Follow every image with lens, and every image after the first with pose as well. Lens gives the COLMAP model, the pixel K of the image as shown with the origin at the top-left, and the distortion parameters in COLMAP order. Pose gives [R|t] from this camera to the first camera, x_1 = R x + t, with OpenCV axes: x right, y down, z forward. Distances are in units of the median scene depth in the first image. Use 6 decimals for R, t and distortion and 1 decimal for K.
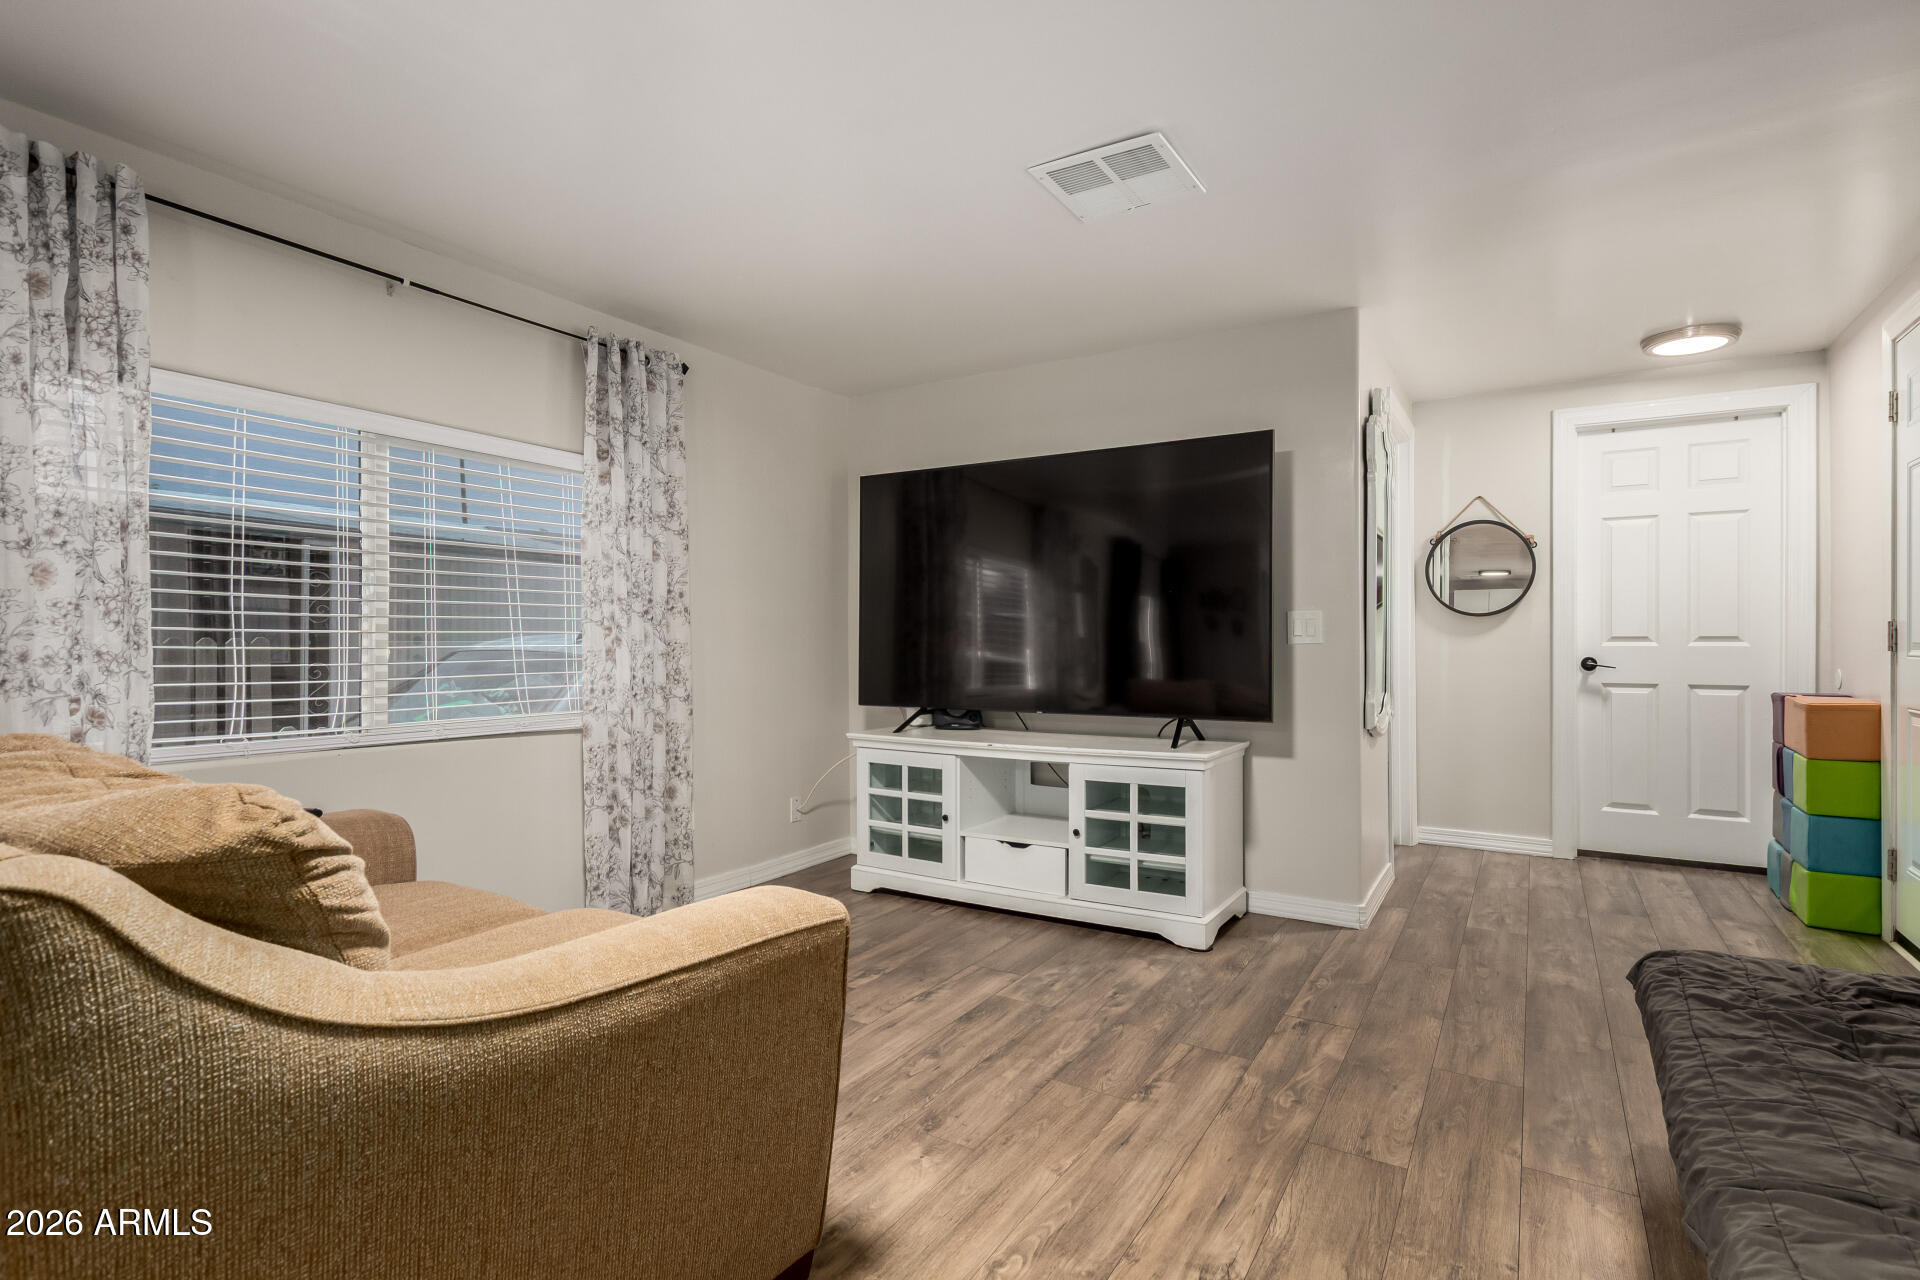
lens RADIAL K [[930.7, 0, 966.4], [0, 930.7, 640.7], [0, 0, 1]] dist [0.009212, 0.000349]
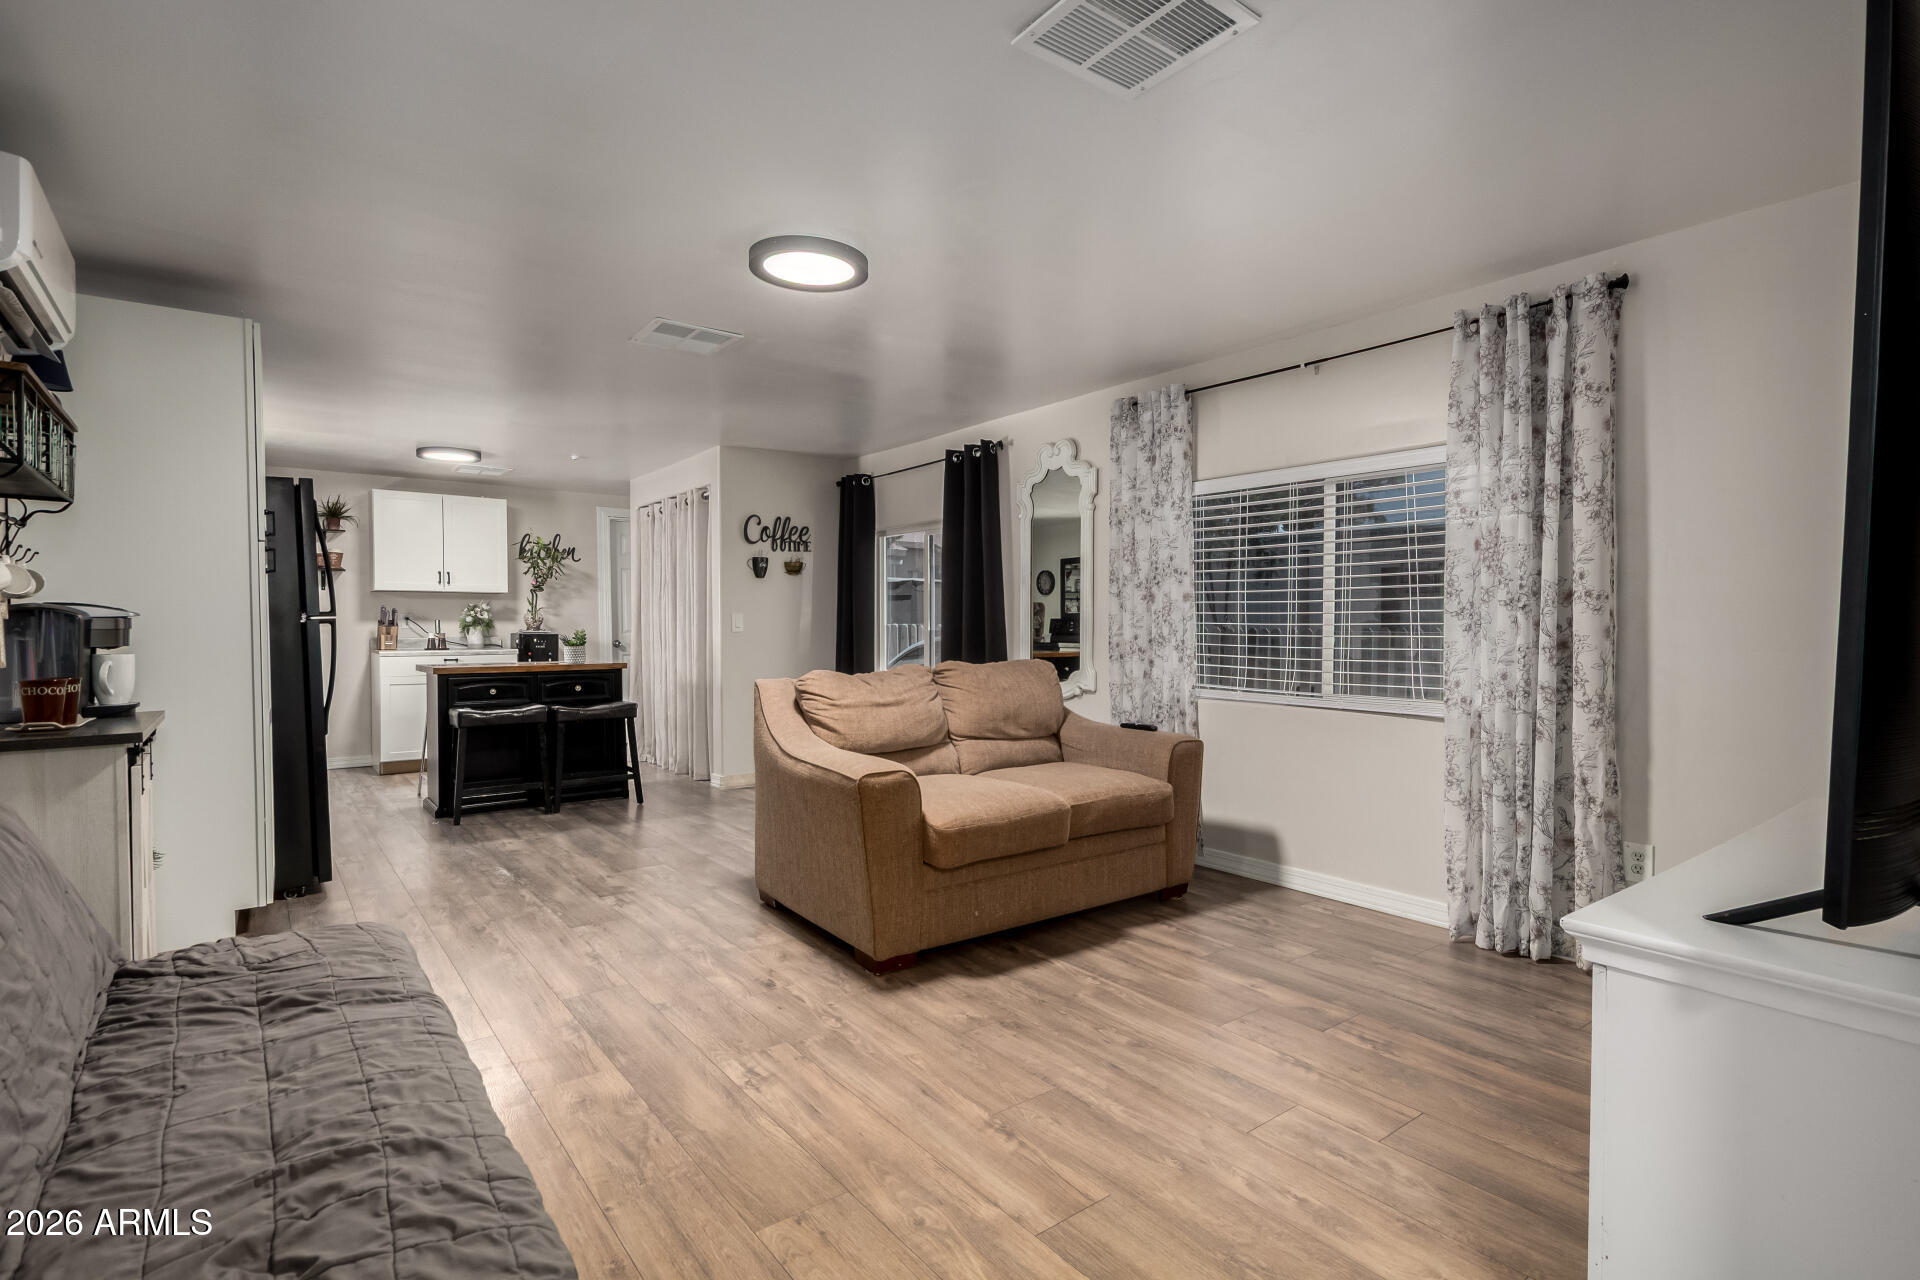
lens RADIAL K [[930.7, 0, 966.4], [0, 930.7, 640.7], [0, 0, 1]] dist [0.009212, 0.000349]
pose [[-0.363750, 0.011567, -0.931425, 1.003920], [-0.002163, 0.999910, 0.013263, -0.003934], [0.931494, 0.006839, -0.363692, 1.244261]]
